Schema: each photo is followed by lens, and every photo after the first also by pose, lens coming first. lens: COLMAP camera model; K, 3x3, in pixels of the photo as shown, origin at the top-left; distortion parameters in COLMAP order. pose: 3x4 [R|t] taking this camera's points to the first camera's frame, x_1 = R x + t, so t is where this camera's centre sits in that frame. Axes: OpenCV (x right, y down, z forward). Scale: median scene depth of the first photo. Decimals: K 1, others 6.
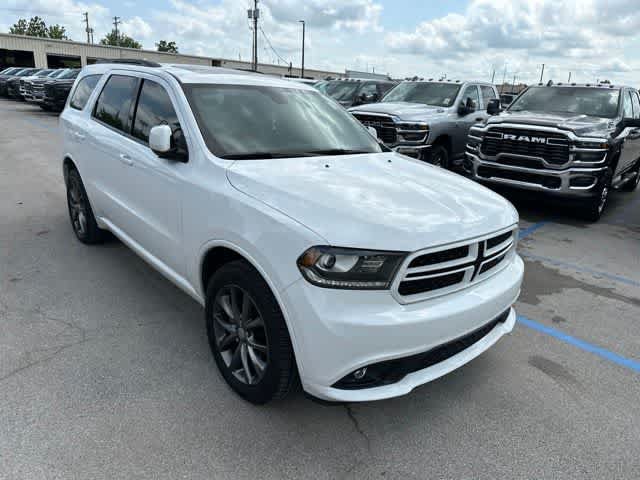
lens RADIAL K [[452.5, 0, 320.0], [0, 452.5, 240.0], [0, 0, 1]] dist [0.026672, -0.026575]
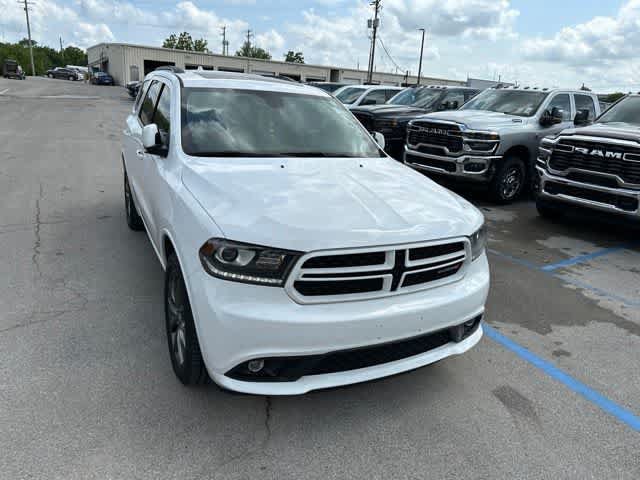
lens RADIAL K [[455.6, 0, 319.5], [0, 455.6, 237.7], [0, 0, 1]] dist [0.007038, -0.007894]
pose [[0.967702, 0.082379, -0.238256, 0.147799], [-0.087739, 0.996072, -0.011962, 0.001233], [0.236335, 0.032480, 0.971129, 0.008581]]
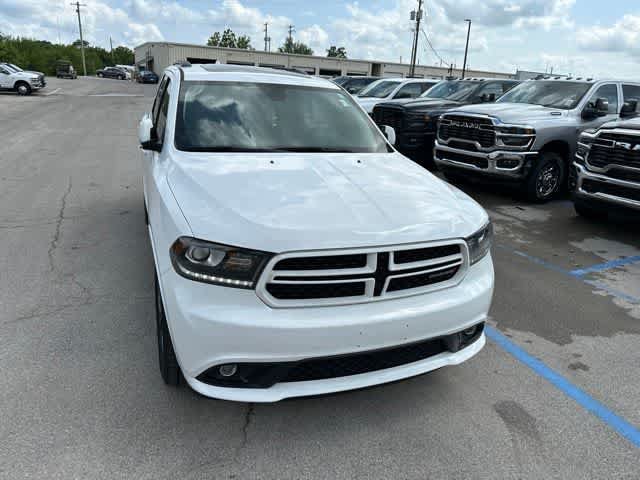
lens RADIAL K [[457.1, 0, 319.1], [0, 457.1, 245.5], [0, 0, 1]] dist [-0.004302, -0.000802]
pose [[0.941233, 0.103834, -0.321403, 0.185190], [-0.102810, 0.994496, 0.020208, -0.005435], [0.321732, 0.014022, 0.946727, 0.041335]]
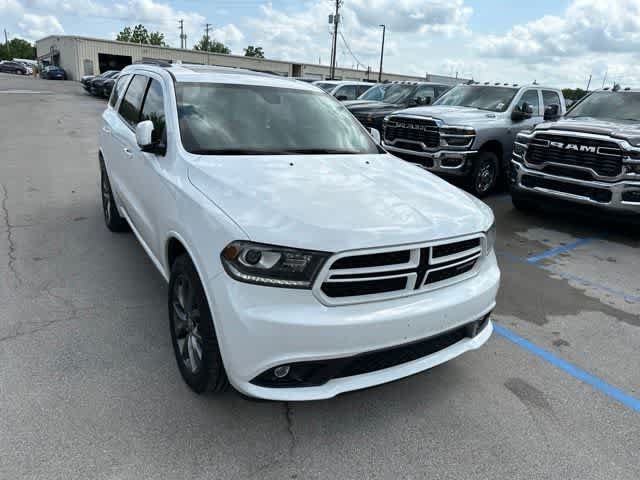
lens RADIAL K [[455.6, 0, 319.5], [0, 455.6, 237.7], [0, 0, 1]] dist [0.007038, -0.007894]
pose [[0.985228, 0.061372, -0.159870, 0.102469], [-0.063606, 0.997935, -0.008894, 0.001542], [0.158994, 0.018932, 0.987098, 0.008616]]
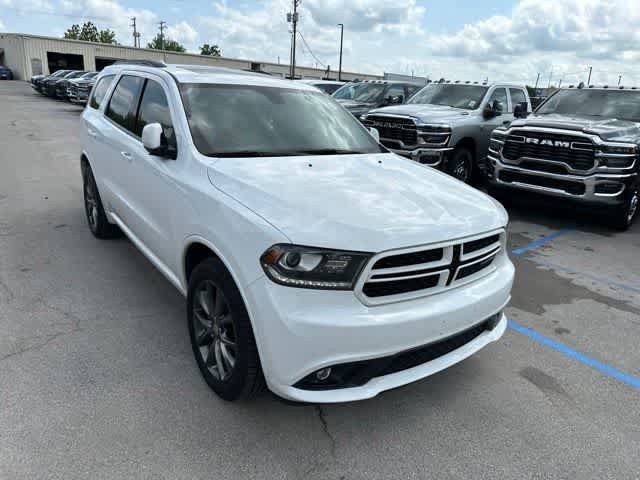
lens RADIAL K [[454.0, 0, 320.0], [0, 454.0, 237.1], [0, 0, 1]] dist [0.019275, -0.021616]
pose [[0.996605, 0.028789, -0.077129, 0.049034], [-0.029696, 0.999502, -0.010638, 0.002016], [0.076784, 0.012892, 0.996964, 0.002827]]
